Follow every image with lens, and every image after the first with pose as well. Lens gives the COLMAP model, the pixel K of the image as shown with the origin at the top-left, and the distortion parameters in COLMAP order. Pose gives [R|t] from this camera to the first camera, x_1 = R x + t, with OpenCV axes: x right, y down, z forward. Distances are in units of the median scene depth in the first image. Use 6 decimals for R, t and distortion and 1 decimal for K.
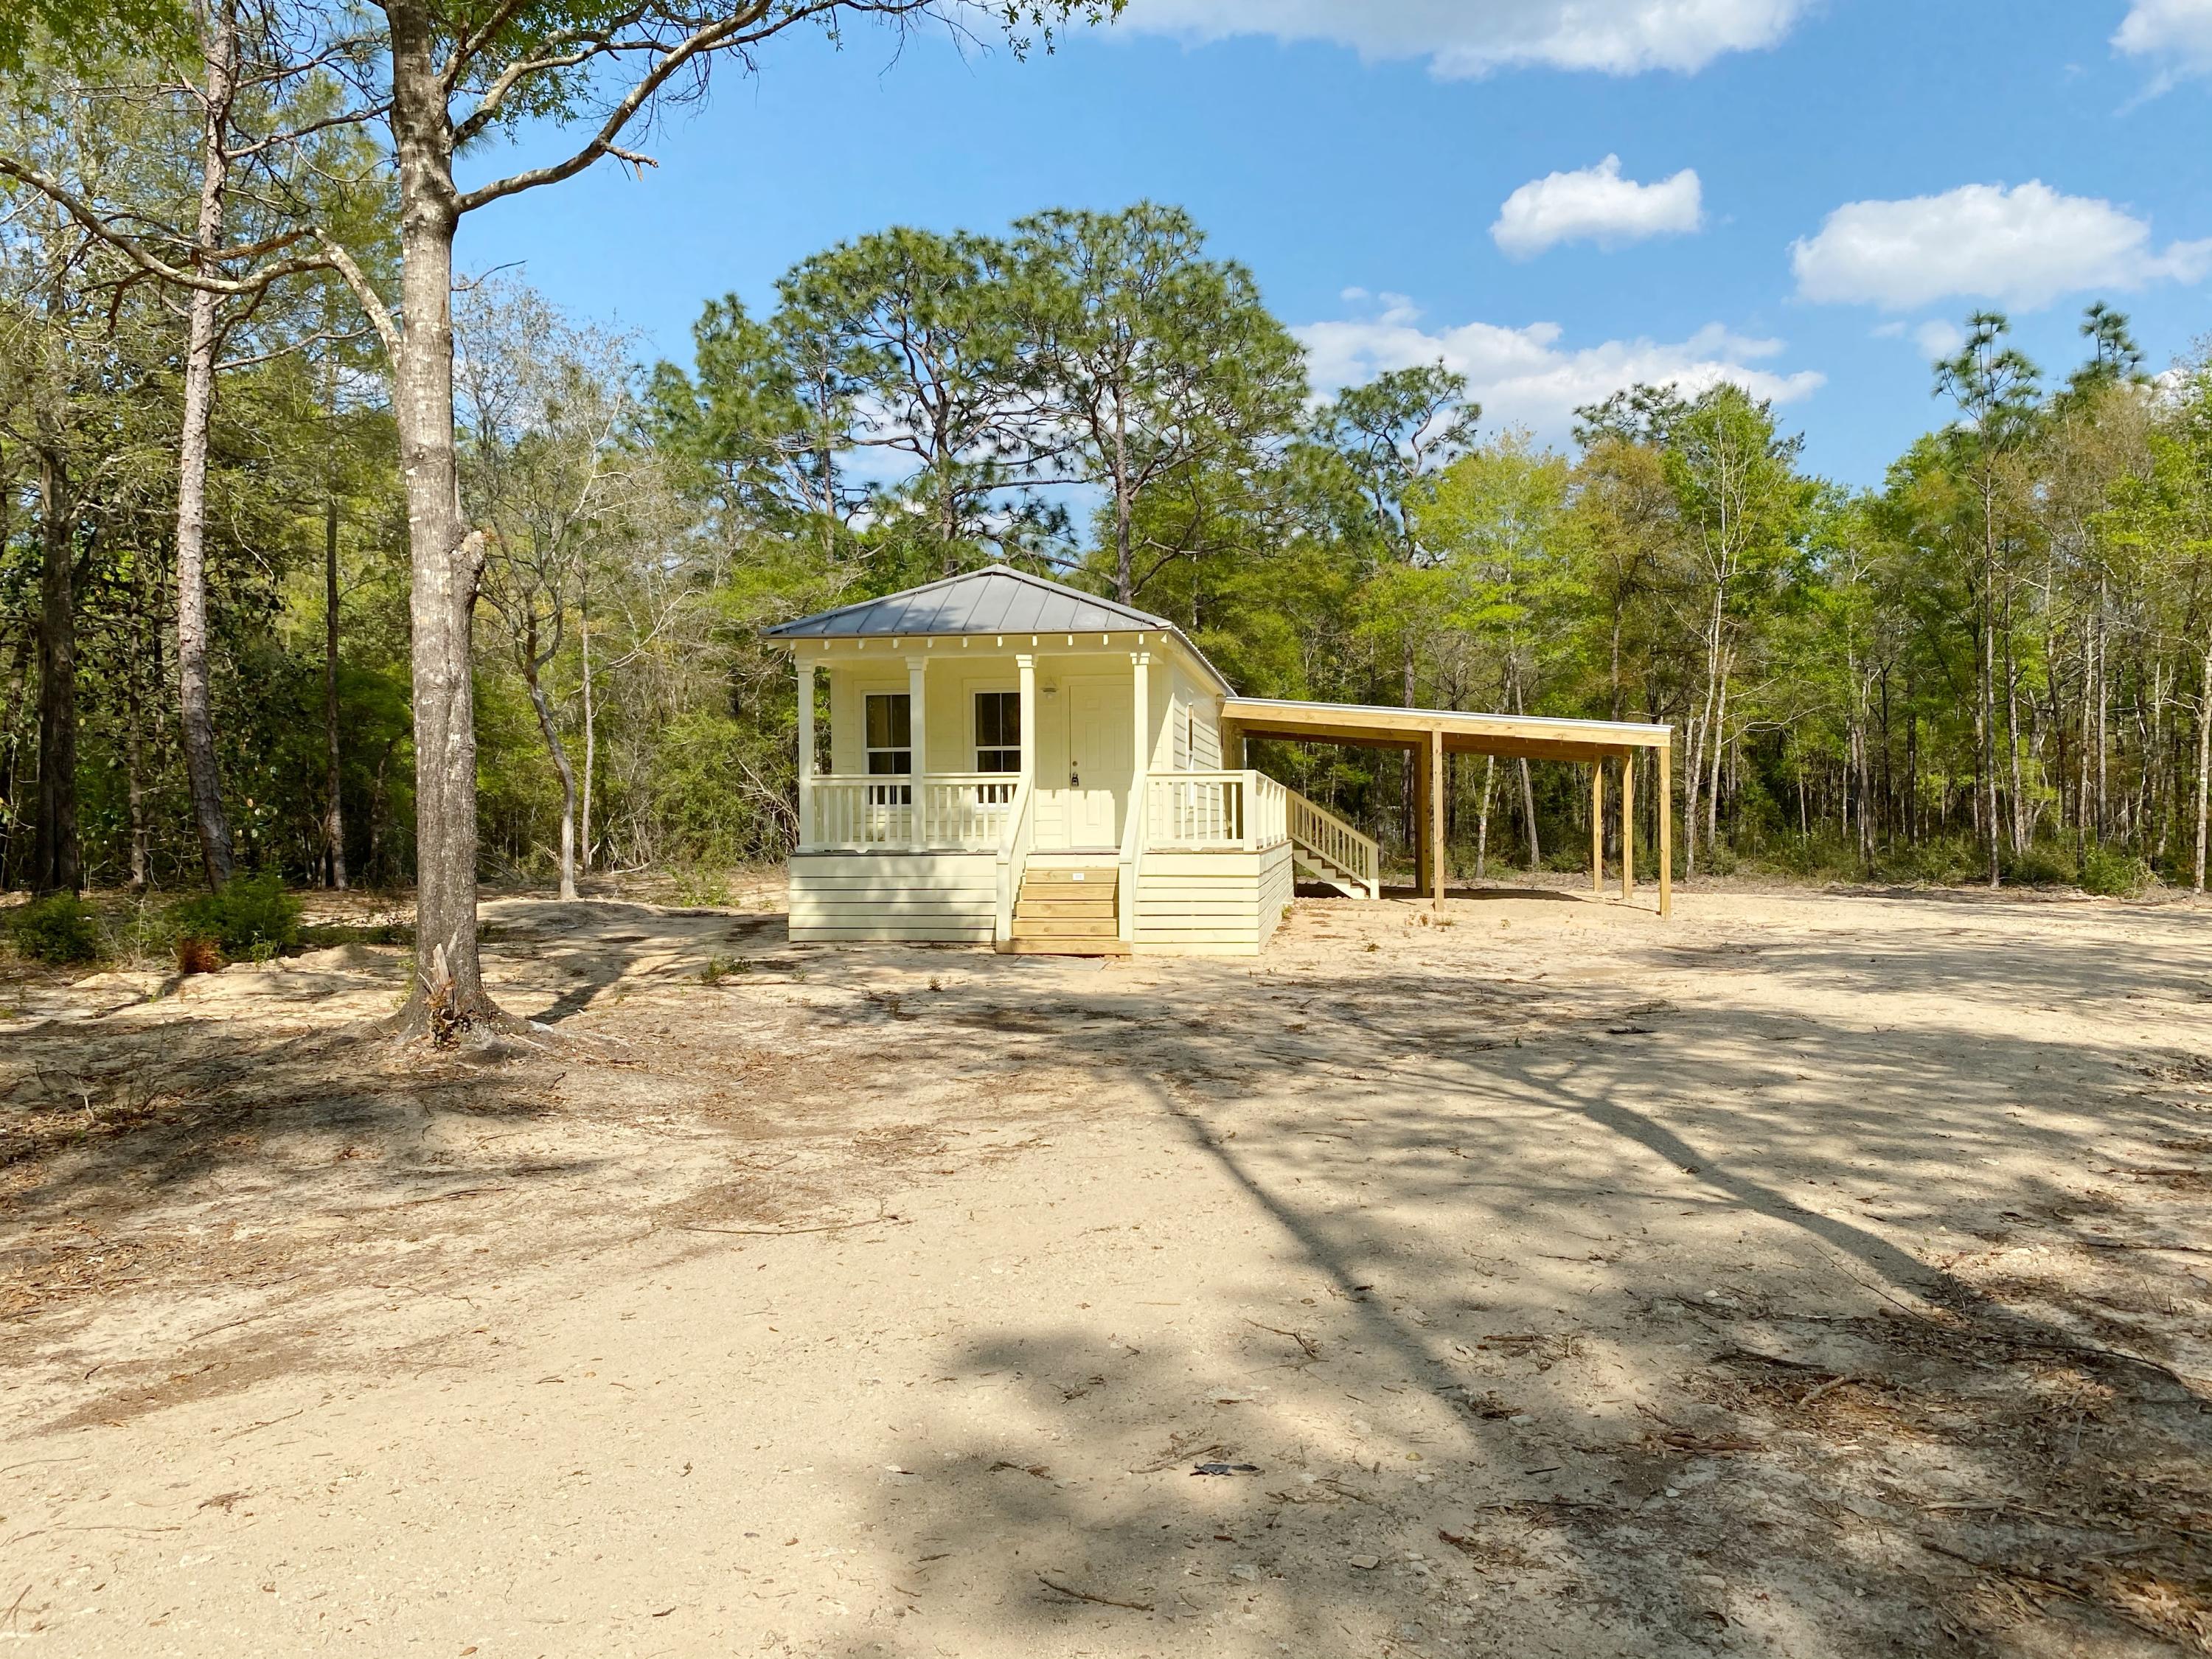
lens RADIAL K [[1695.2, 0, 1082.0], [0, 1695.2, 820.0], [0, 0, 1]] dist [-0.022326, 0.024223]
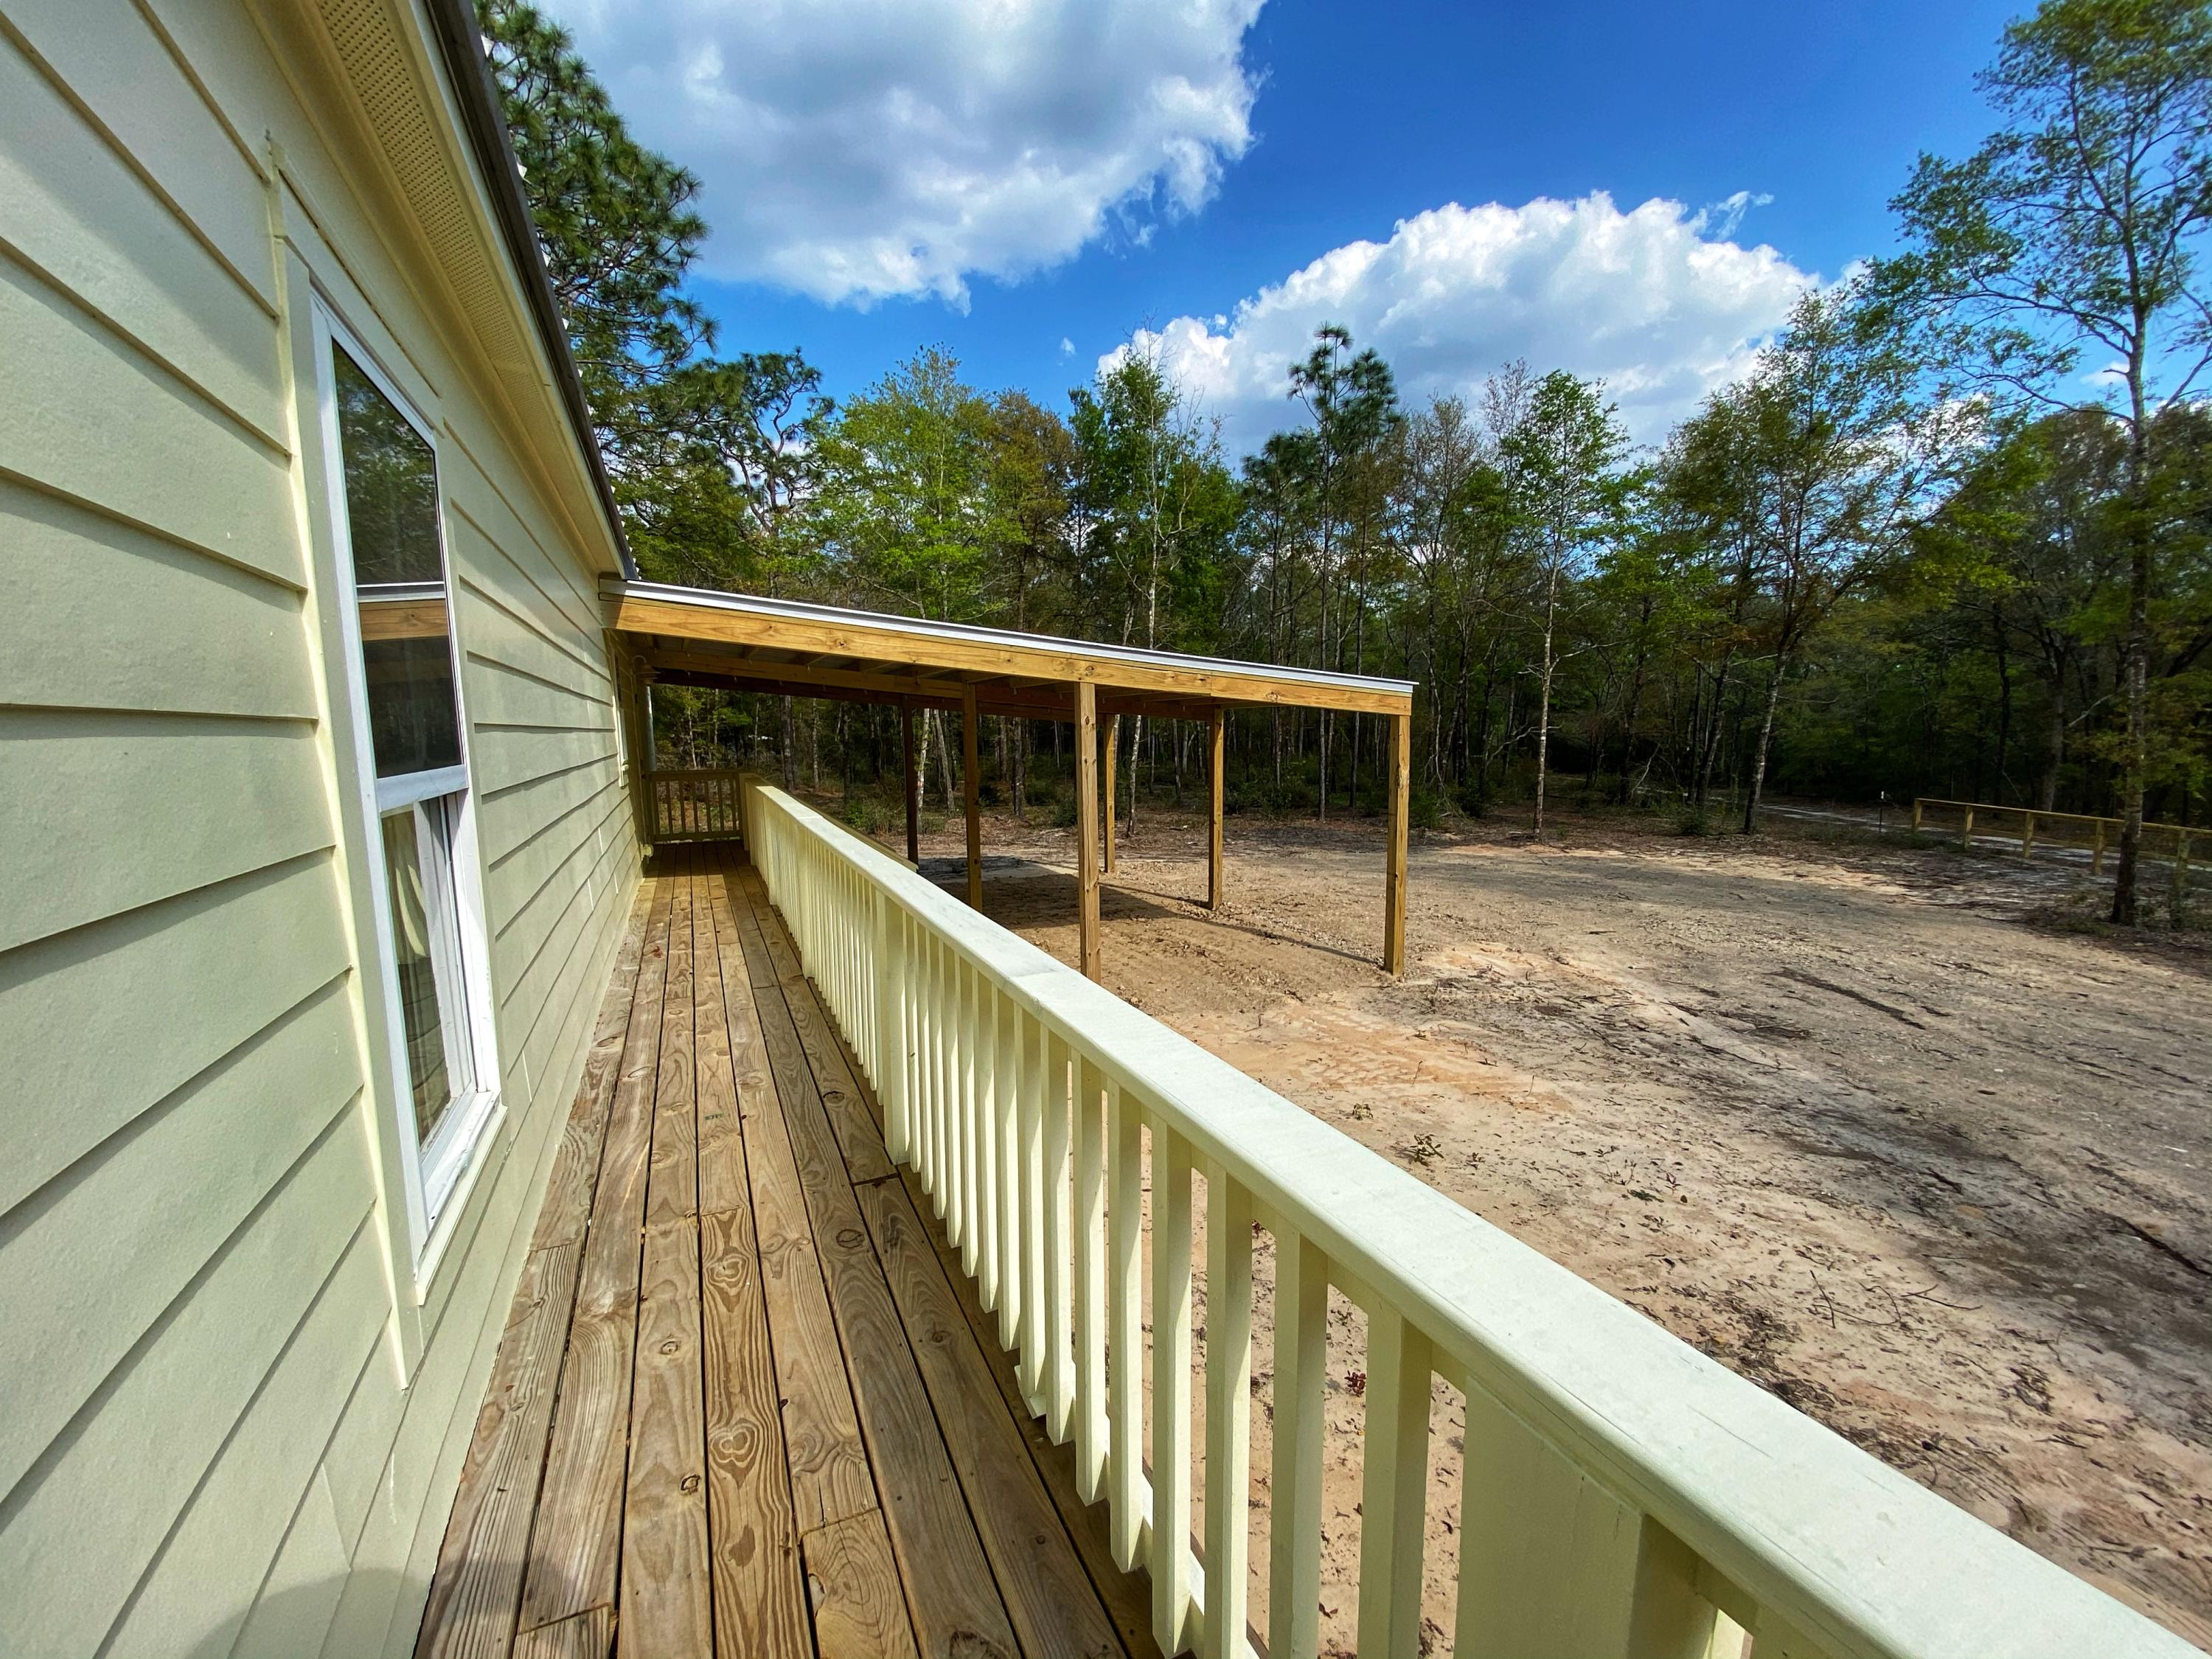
lens RADIAL K [[899.1, 0, 1108.5], [0, 899.1, 841.9], [0, 0, 1]] dist [0.008806, -0.006438]
pose [[0.831399, -0.072100, 0.550978, 0.071809], [0.004145, 0.992324, 0.123599, -0.045501], [-0.555660, -0.100476, 0.825316, 0.914105]]
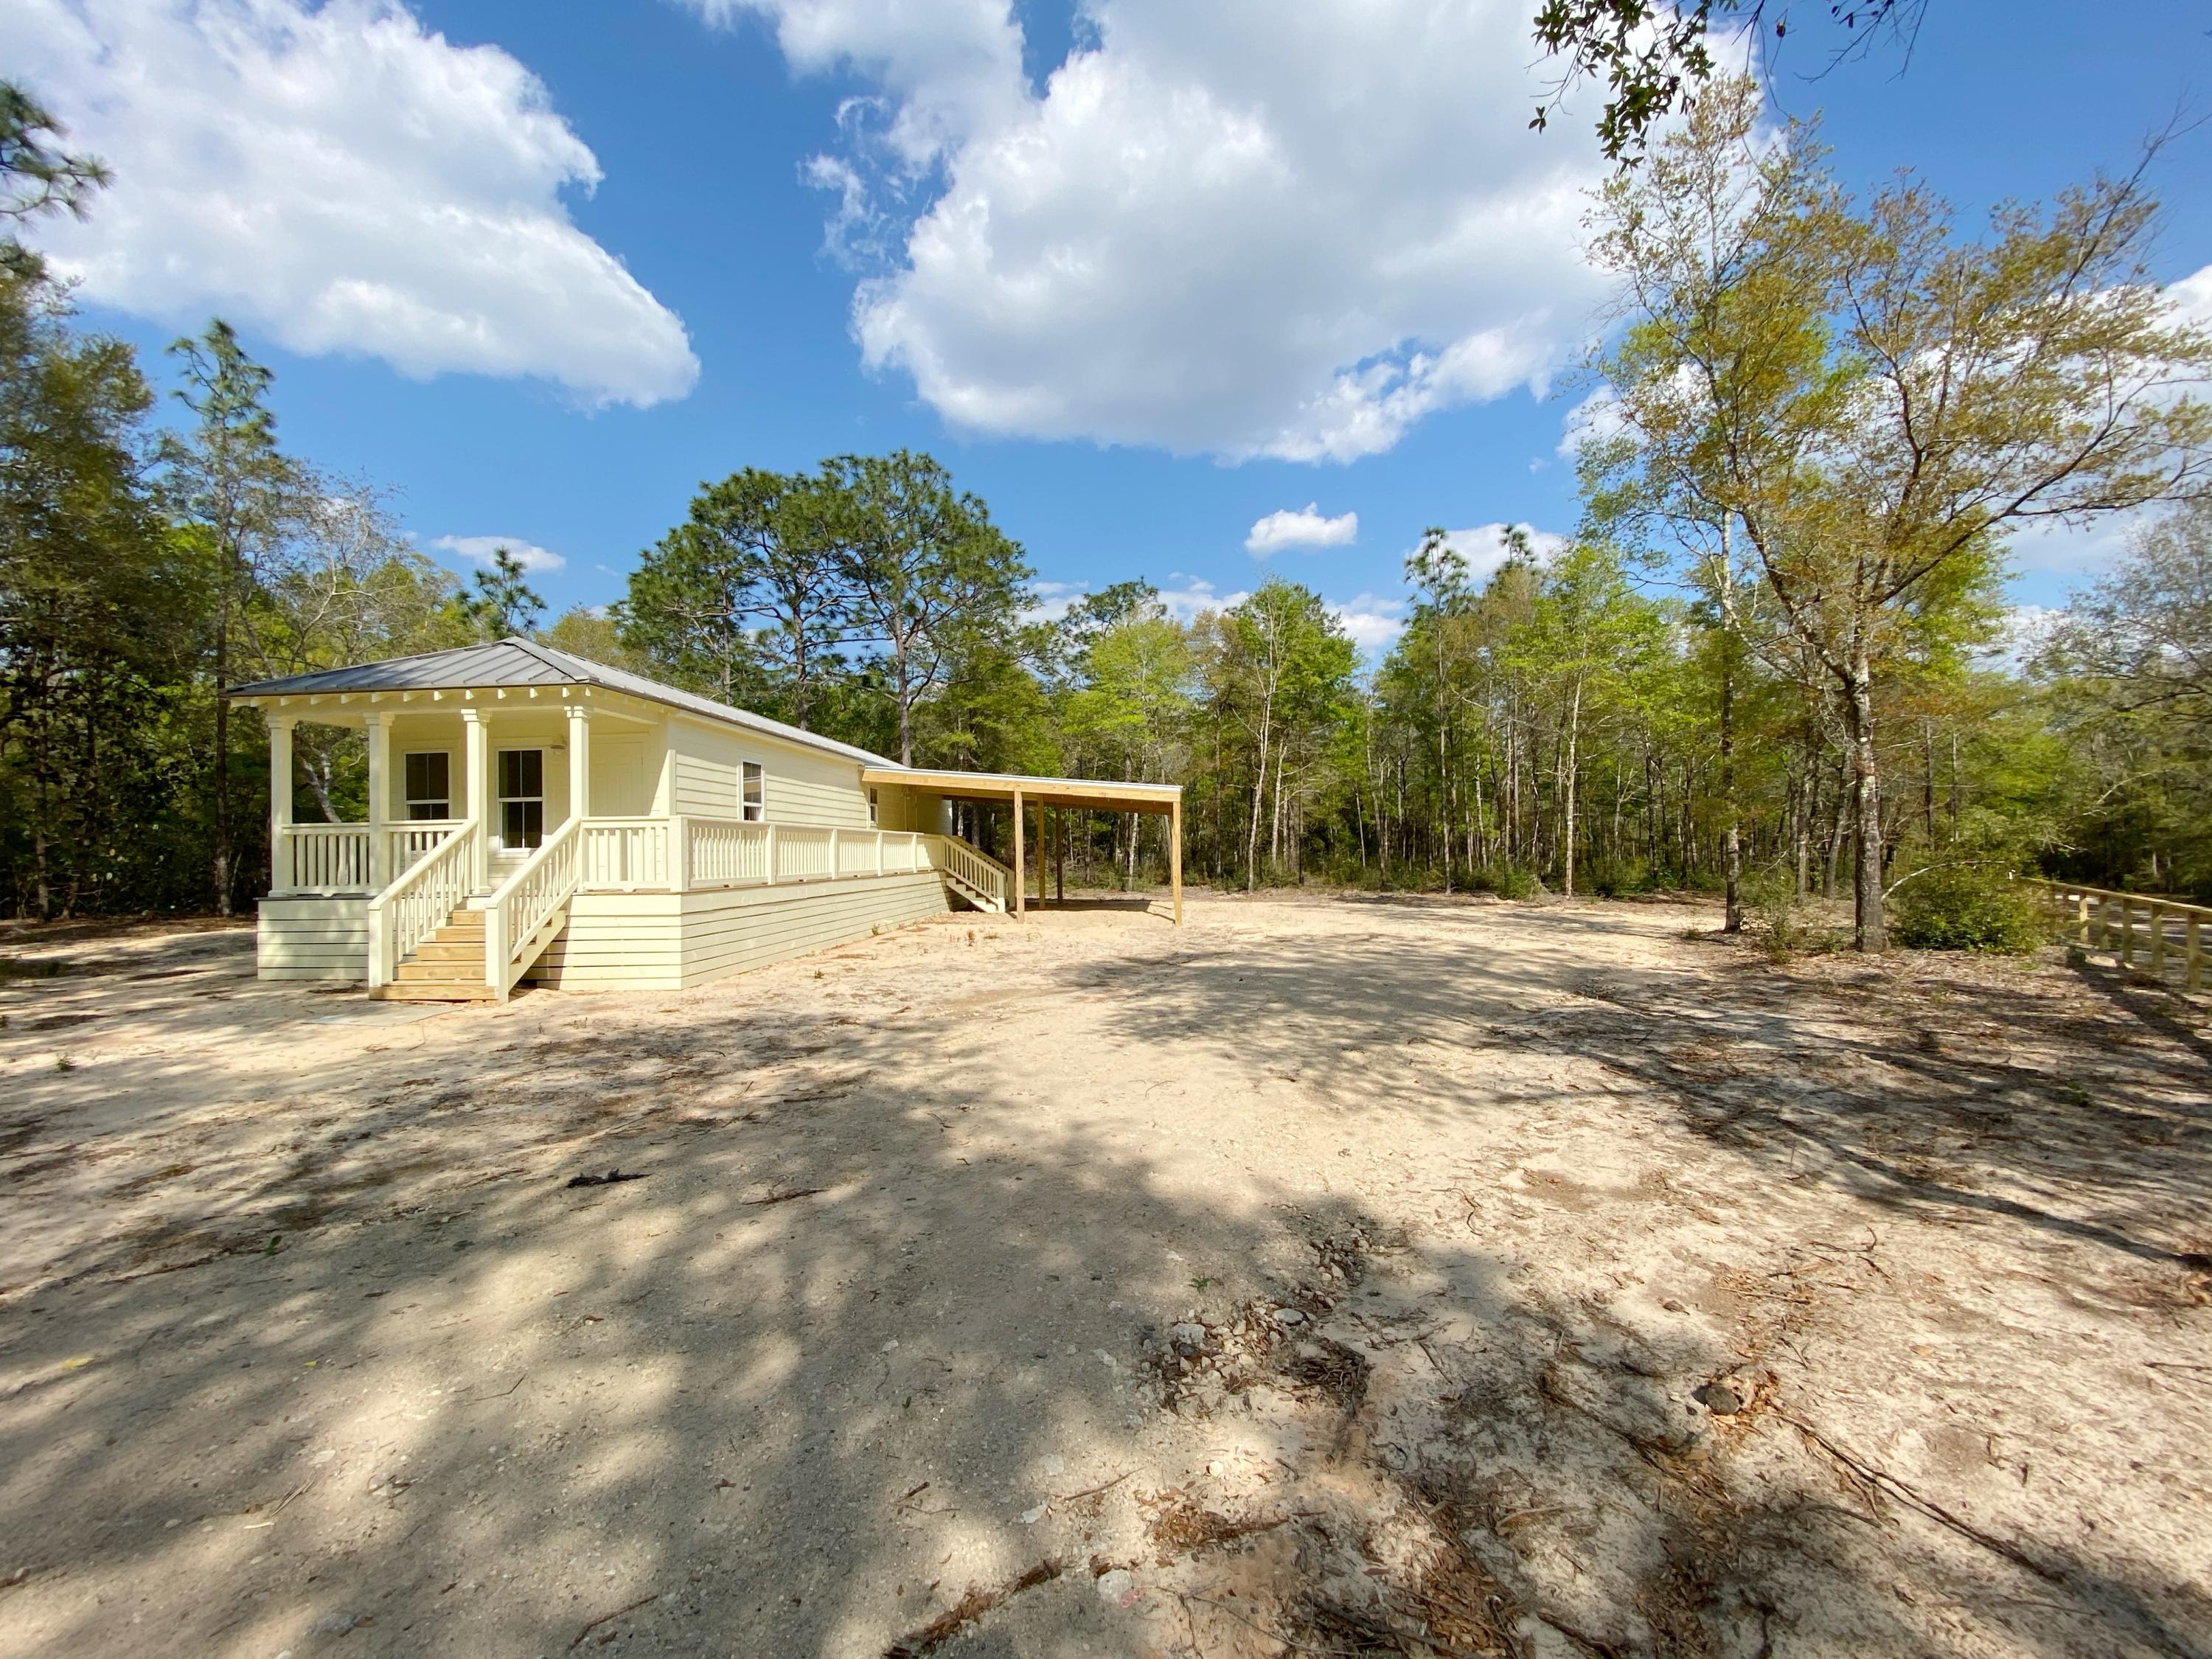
lens RADIAL K [[899.1, 0, 1099.0], [0, 899.1, 833.2], [0, 0, 1]] dist [0.008806, -0.006438]
pose [[0.997320, -0.008406, 0.072672, 0.269984], [0.009963, 0.999728, -0.021088, -0.003330], [-0.072475, 0.021756, 0.997133, 0.332917]]
